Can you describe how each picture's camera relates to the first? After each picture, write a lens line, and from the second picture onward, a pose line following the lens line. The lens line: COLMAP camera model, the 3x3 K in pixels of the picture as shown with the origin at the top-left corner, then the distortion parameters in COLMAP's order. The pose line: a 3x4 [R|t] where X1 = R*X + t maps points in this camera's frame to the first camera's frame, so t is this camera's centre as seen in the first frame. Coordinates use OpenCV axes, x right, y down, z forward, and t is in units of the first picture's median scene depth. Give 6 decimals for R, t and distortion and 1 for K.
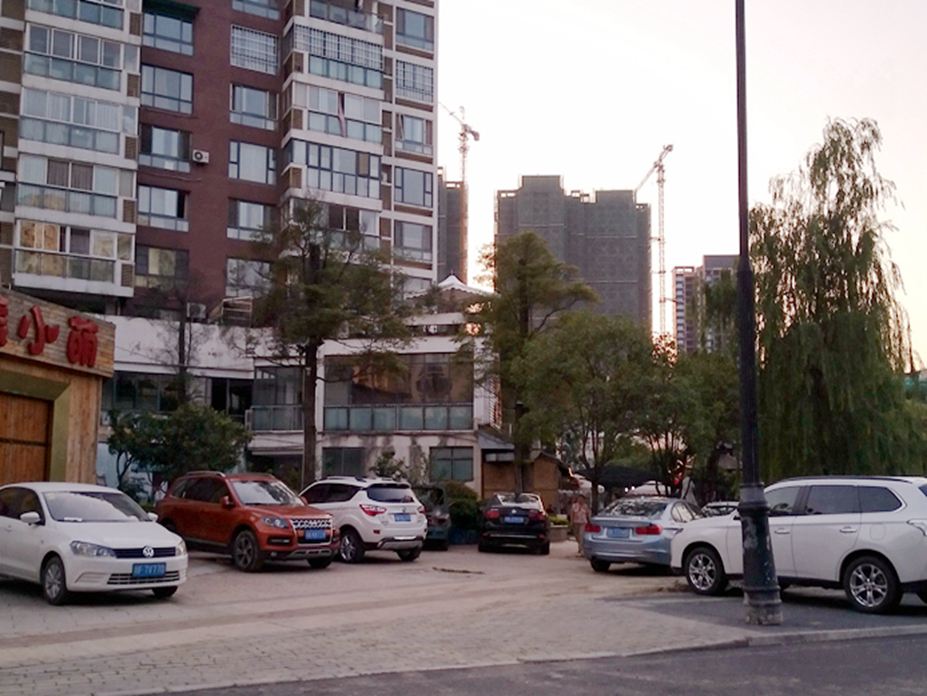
lens RADIAL K [[709.7, 0, 463.5], [0, 709.7, 348.0], [0, 0, 1]] dist [0.003537, -0.007523]
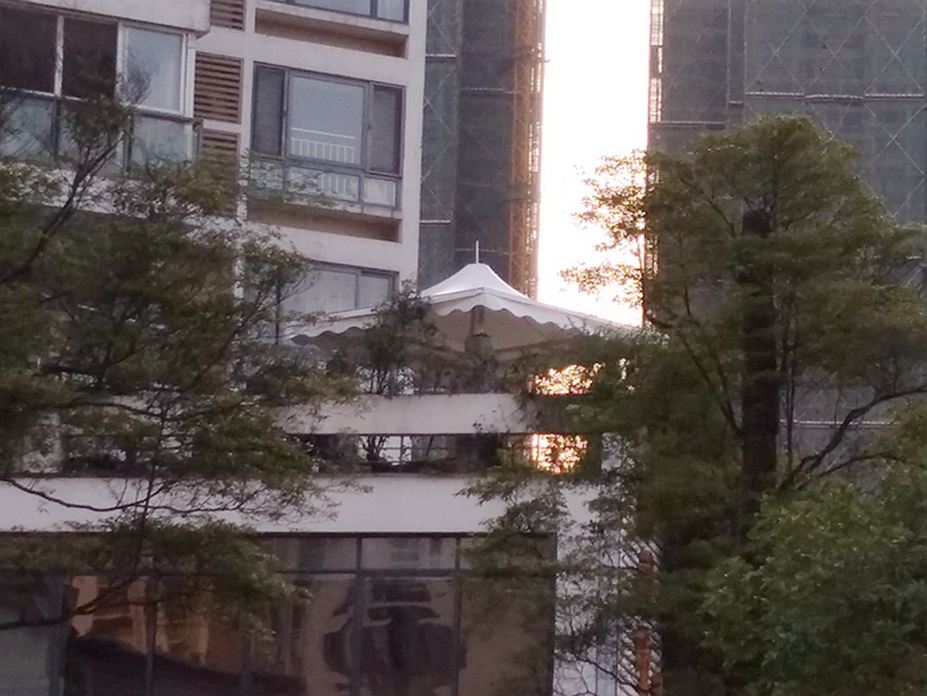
lens RADIAL K [[709.7, 0, 463.5], [0, 709.7, 348.0], [0, 0, 1]] dist [0.003537, -0.007523]
pose [[0.930210, 0.022341, -0.366348, 0.084786], [-0.048200, 0.996937, -0.061590, -0.051321], [0.363850, 0.074949, 0.928437, 0.751239]]
